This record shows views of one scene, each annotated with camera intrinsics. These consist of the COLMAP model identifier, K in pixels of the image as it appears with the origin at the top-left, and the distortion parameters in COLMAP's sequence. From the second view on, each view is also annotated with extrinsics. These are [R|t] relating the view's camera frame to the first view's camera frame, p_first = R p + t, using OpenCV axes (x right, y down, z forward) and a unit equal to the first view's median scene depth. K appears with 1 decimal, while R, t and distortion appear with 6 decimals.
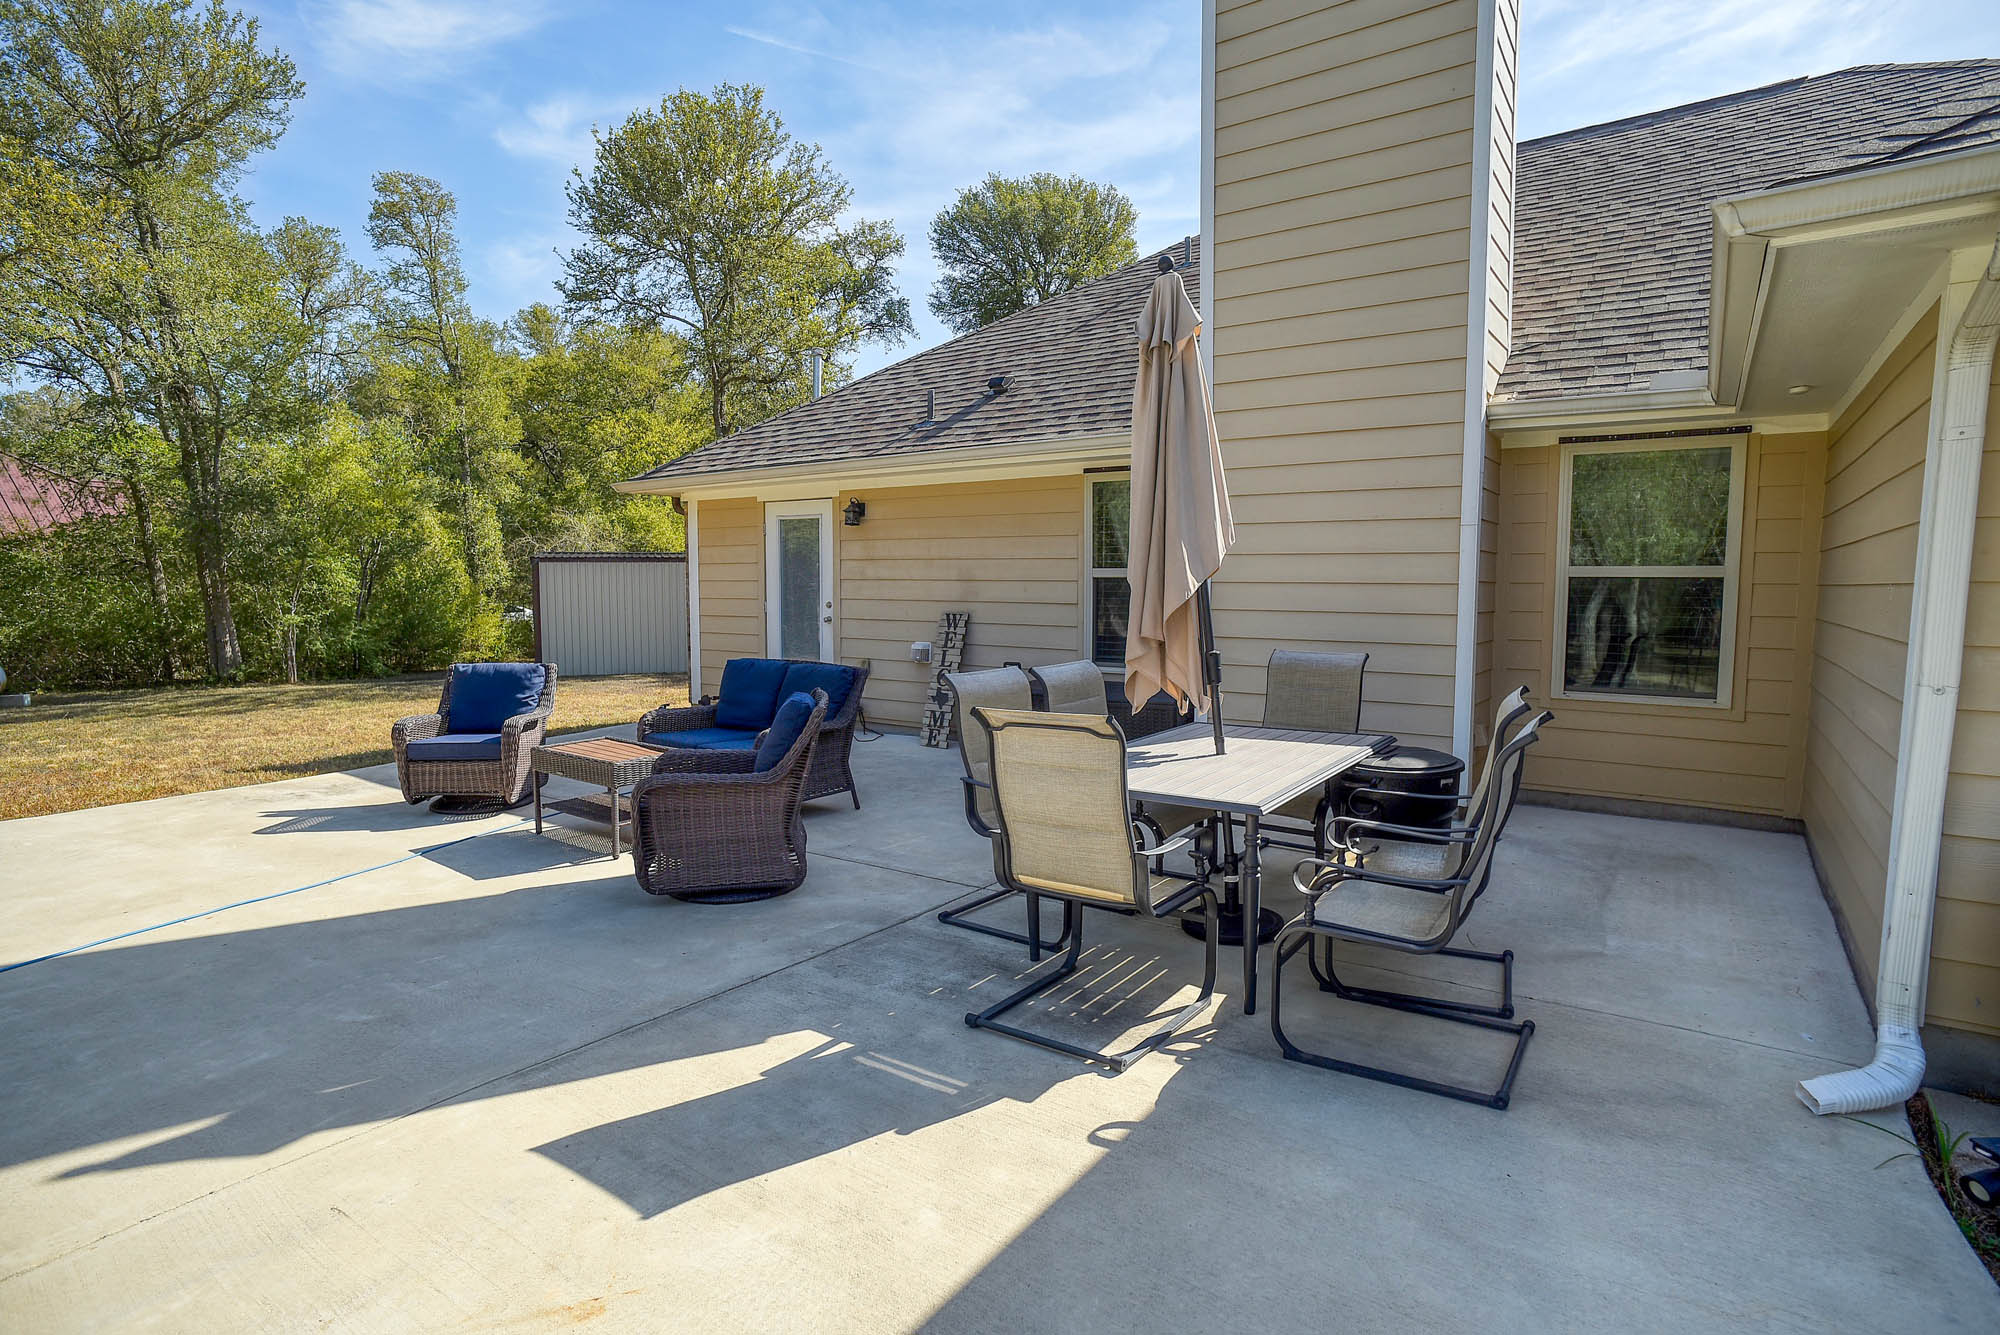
lens RADIAL K [[1030.4, 0, 993.8], [0, 1030.4, 662.5], [0, 0, 1]] dist [-0.014179, 0.008188]
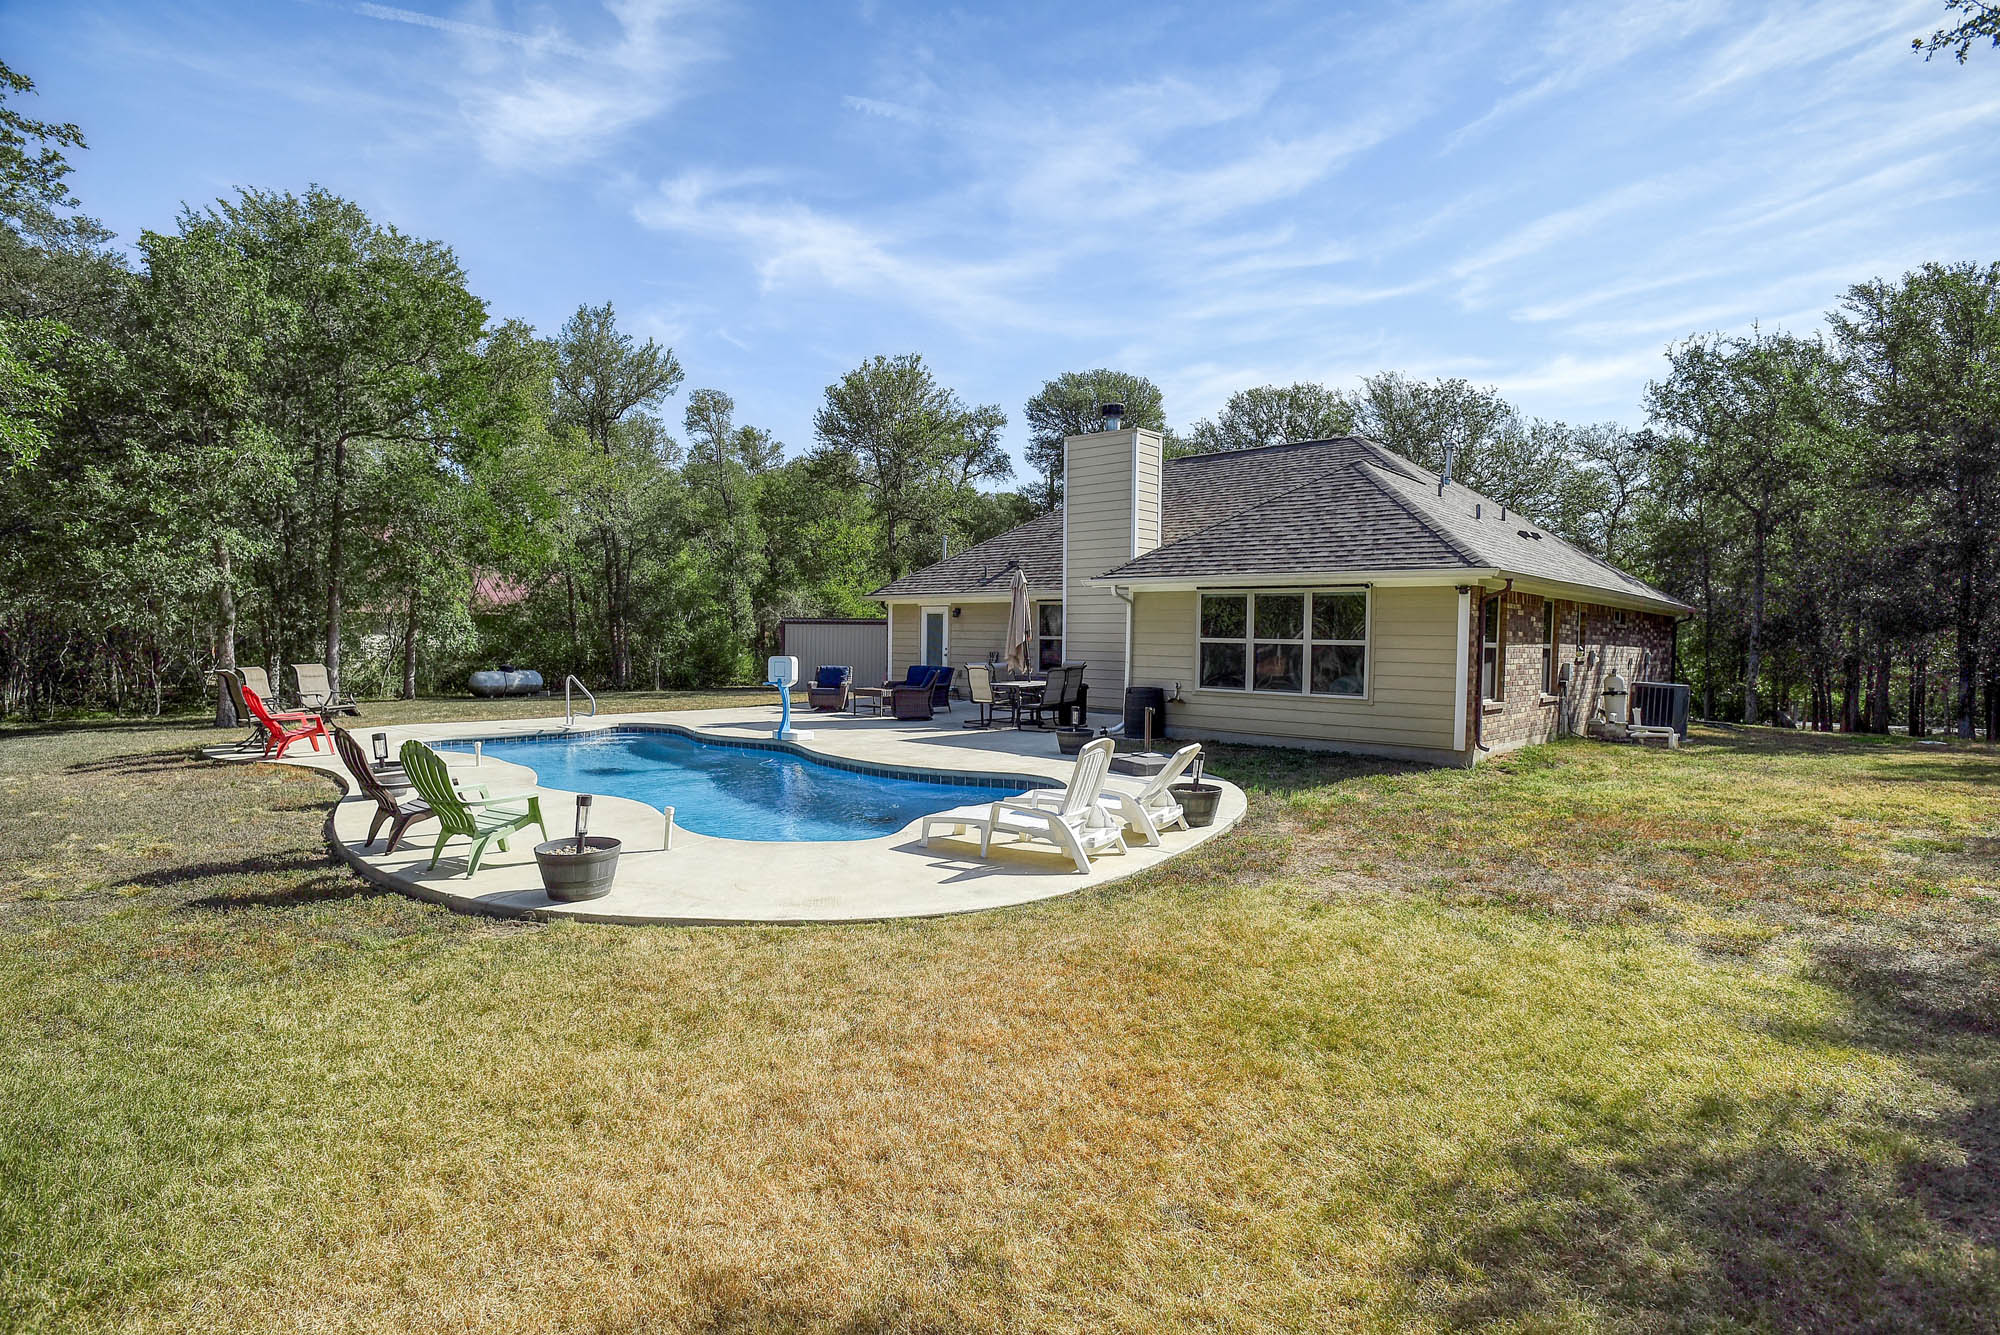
lens RADIAL K [[1030.4, 0, 1000.5], [0, 1030.4, 666.9], [0, 0, 1]] dist [-0.014179, 0.008188]
pose [[0.992204, 0.015782, -0.123619, 0.103514], [-0.021599, 0.998715, -0.045852, 0.036574], [0.122736, 0.048164, 0.991270, -0.535448]]
